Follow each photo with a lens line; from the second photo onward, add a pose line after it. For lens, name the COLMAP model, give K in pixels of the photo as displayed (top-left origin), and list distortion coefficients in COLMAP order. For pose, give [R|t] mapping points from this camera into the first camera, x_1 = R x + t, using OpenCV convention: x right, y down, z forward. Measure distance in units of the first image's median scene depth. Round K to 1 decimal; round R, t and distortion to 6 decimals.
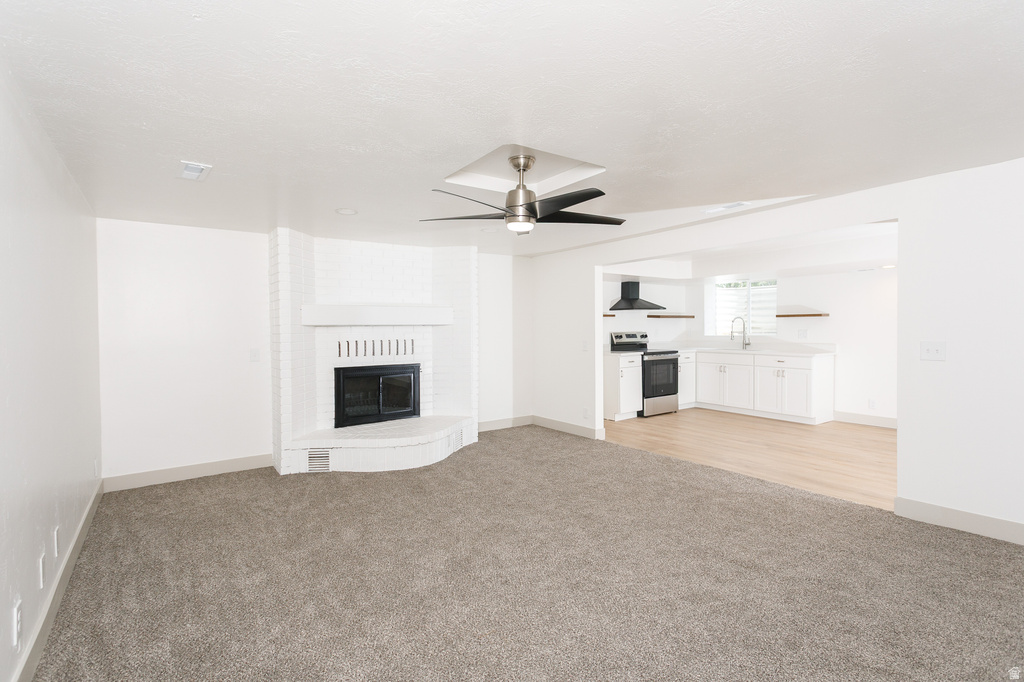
lens RADIAL K [[495.9, 0, 500.4], [0, 495.9, 337.5], [0, 0, 1]] dist [-0.032164, 0.009553]
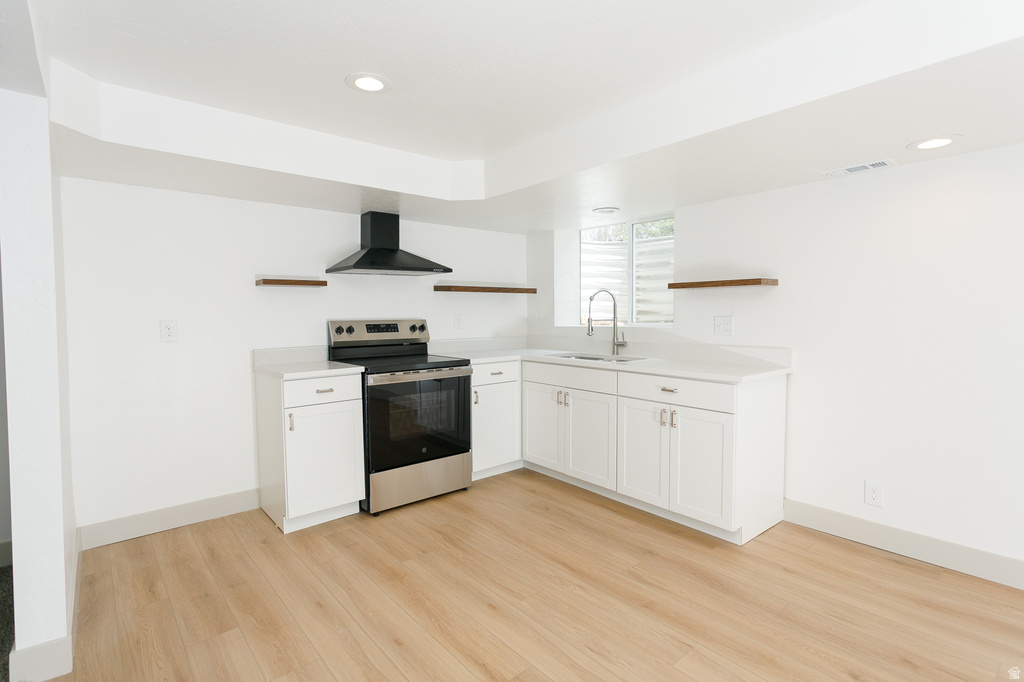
lens RADIAL K [[495.9, 0, 520.6], [0, 495.9, 339.8], [0, 0, 1]] dist [-0.032164, 0.009553]
pose [[0.993875, -0.001234, 0.110502, 0.352350], [-0.002351, 0.999475, 0.032306, -0.007528], [-0.110484, -0.032368, 0.993351, 0.524421]]
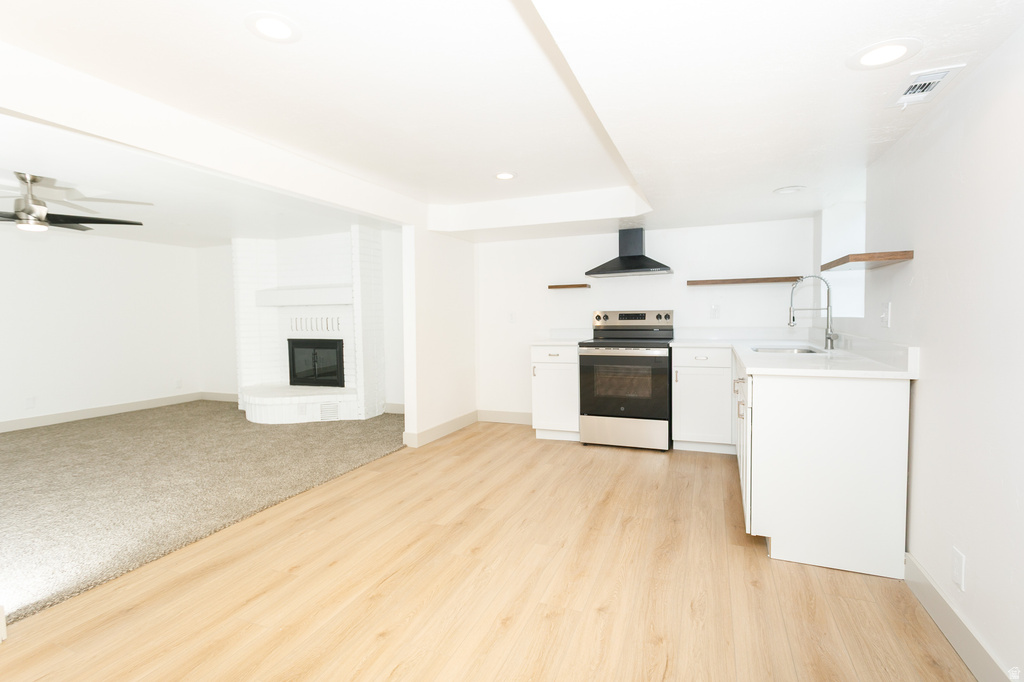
lens RADIAL K [[495.9, 0, 510.0], [0, 495.9, 340.3], [0, 0, 1]] dist [-0.032164, 0.009553]
pose [[0.540355, 0.048517, -0.840037, 0.724570], [-0.008096, 0.998590, 0.052467, -0.004555], [0.841398, -0.021550, 0.539986, 0.545294]]
